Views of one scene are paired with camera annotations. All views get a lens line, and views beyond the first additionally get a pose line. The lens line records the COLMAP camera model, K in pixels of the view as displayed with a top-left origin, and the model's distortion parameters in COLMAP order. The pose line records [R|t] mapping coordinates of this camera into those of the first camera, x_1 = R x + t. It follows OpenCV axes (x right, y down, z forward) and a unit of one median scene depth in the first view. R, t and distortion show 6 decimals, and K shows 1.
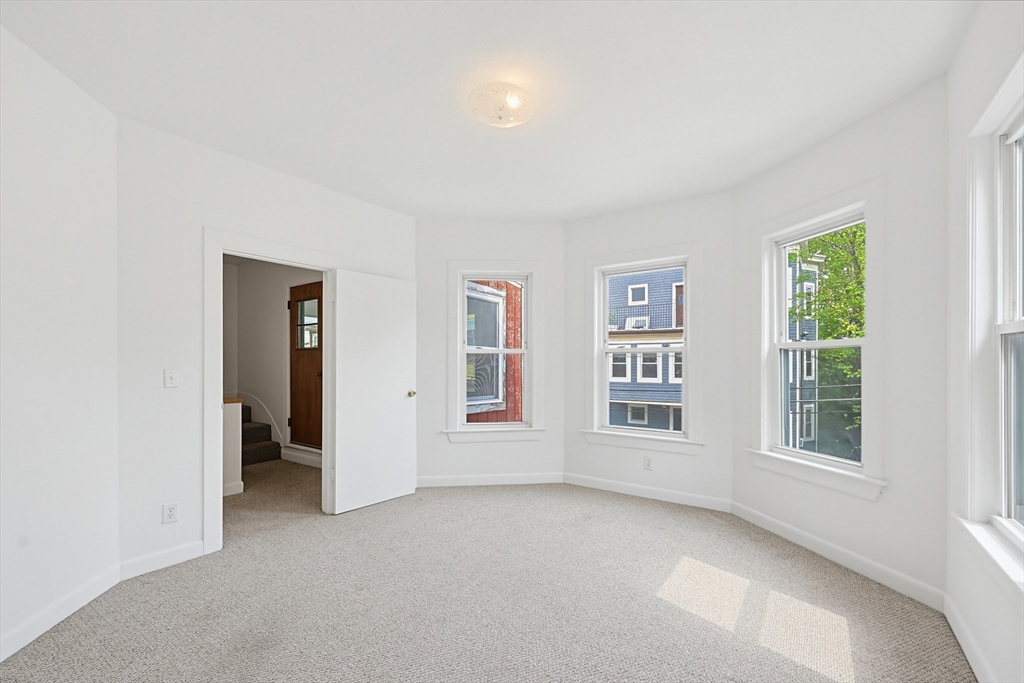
lens RADIAL K [[438.7, 0, 512.7], [0, 438.7, 372.7], [0, 0, 1]] dist [0.001650, -0.000174]
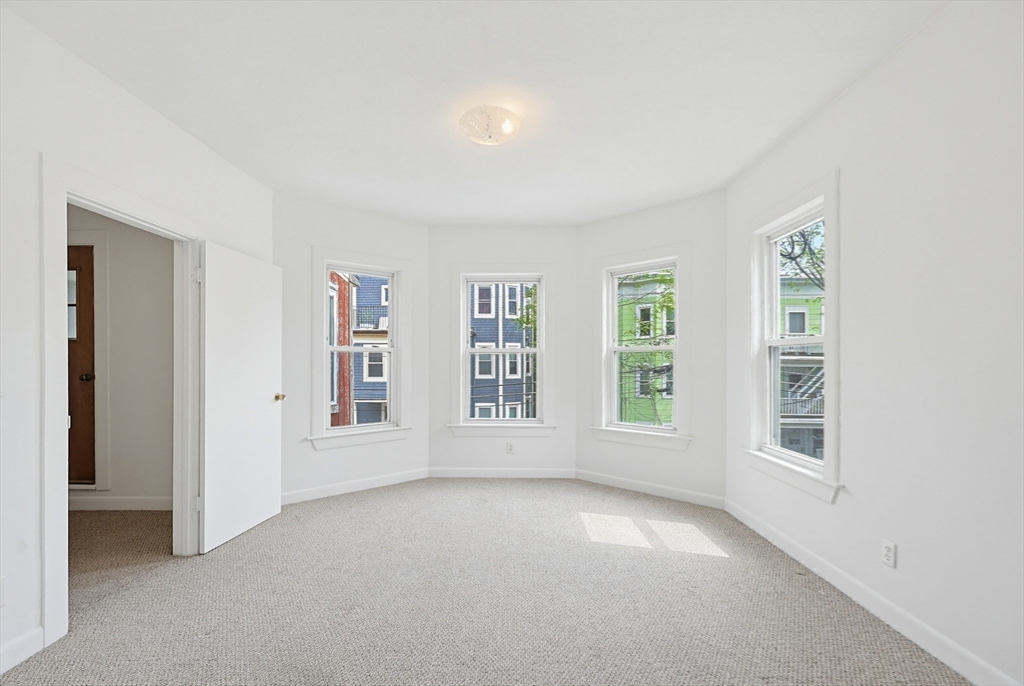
lens RADIAL K [[438.7, 0, 511.2], [0, 438.7, 376.9], [0, 0, 1]] dist [0.001650, -0.000174]
pose [[0.829072, -0.017820, 0.558858, -0.318784], [0.012398, 0.999832, 0.013489, 0.001805], [-0.559004, -0.004255, 0.829154, 0.033228]]
